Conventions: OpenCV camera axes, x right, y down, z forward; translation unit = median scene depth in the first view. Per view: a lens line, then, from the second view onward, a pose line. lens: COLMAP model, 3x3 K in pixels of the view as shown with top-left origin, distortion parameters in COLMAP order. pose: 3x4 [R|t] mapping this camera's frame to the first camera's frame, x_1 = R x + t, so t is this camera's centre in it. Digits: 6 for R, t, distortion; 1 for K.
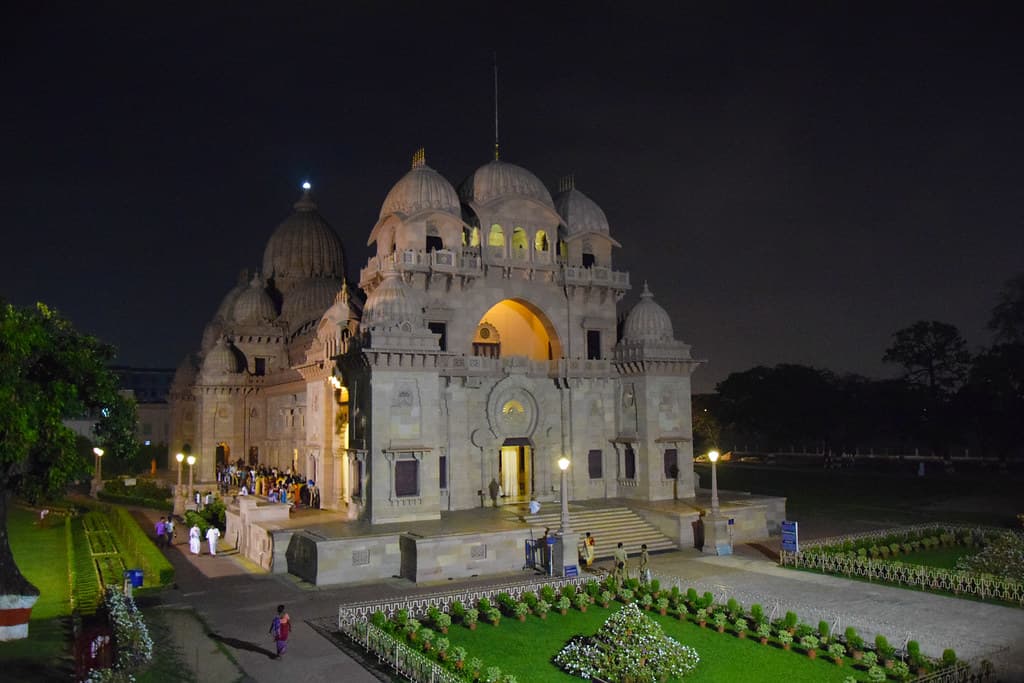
lens RADIAL K [[775.3, 0, 530.7], [0, 775.3, 349.5], [0, 0, 1]] dist [-0.053178, -0.001040]
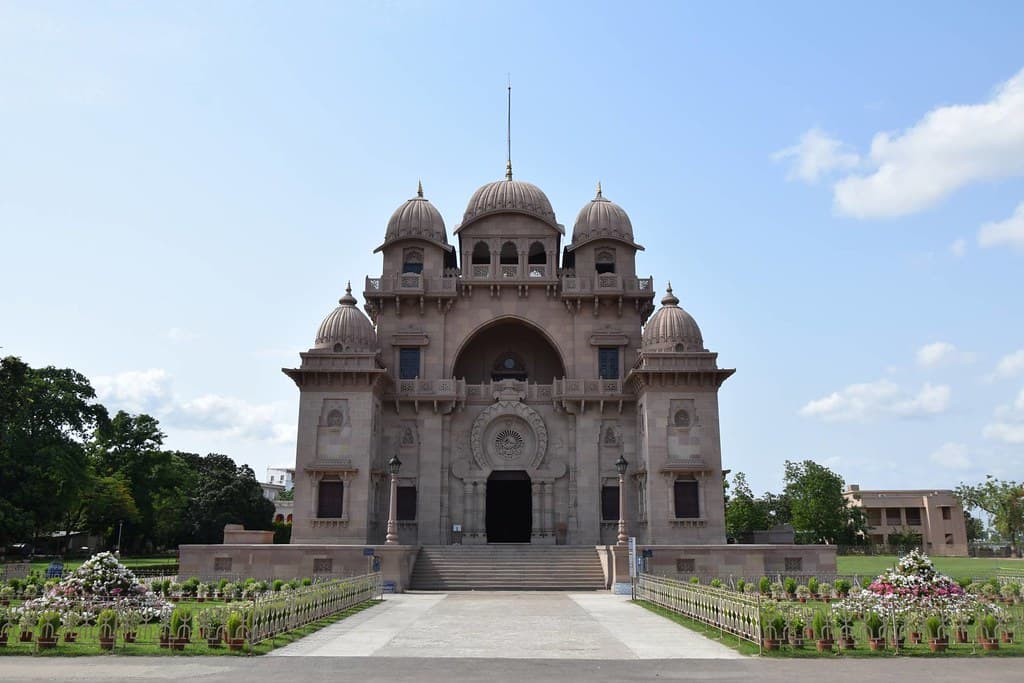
lens RADIAL K [[775.3, 0, 518.3], [0, 775.3, 366.5], [0, 0, 1]] dist [-0.053178, -0.001040]
pose [[0.860220, -0.093903, -0.501202, 0.447172], [0.030554, 0.990624, -0.133158, 0.112879], [0.509007, 0.099231, 0.855023, 0.224112]]
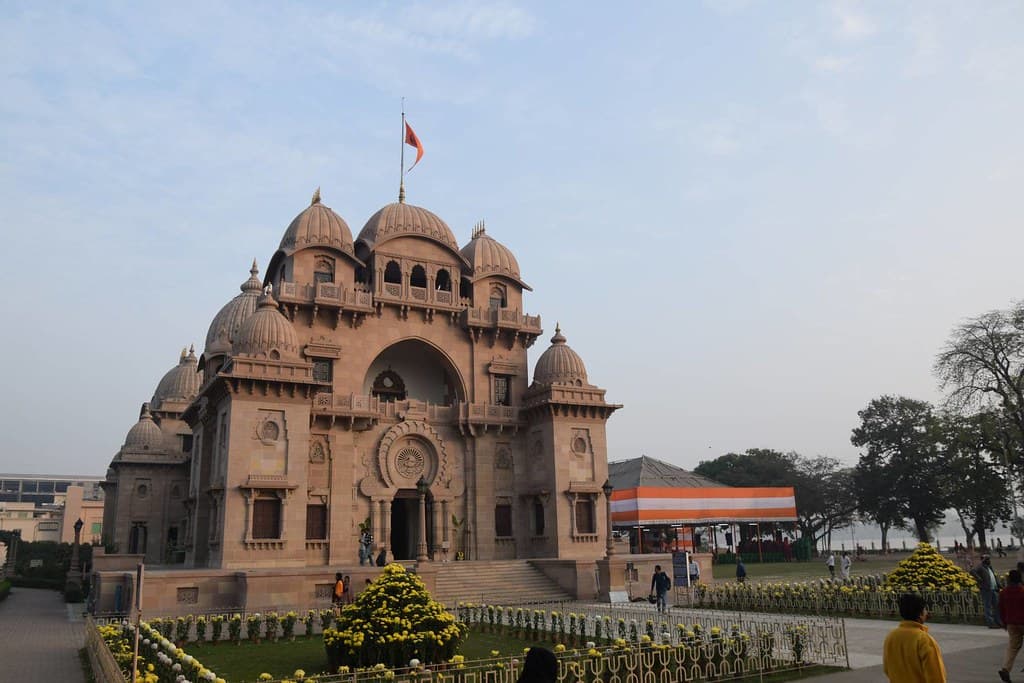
lens RADIAL K [[775.3, 0, 518.1], [0, 775.3, 346.7], [0, 0, 1]] dist [-0.053178, -0.001040]
pose [[0.999733, -0.014733, -0.017822, 0.124491], [0.011661, 0.986786, -0.161608, 0.096136], [0.019967, 0.161357, 0.986694, 0.073516]]
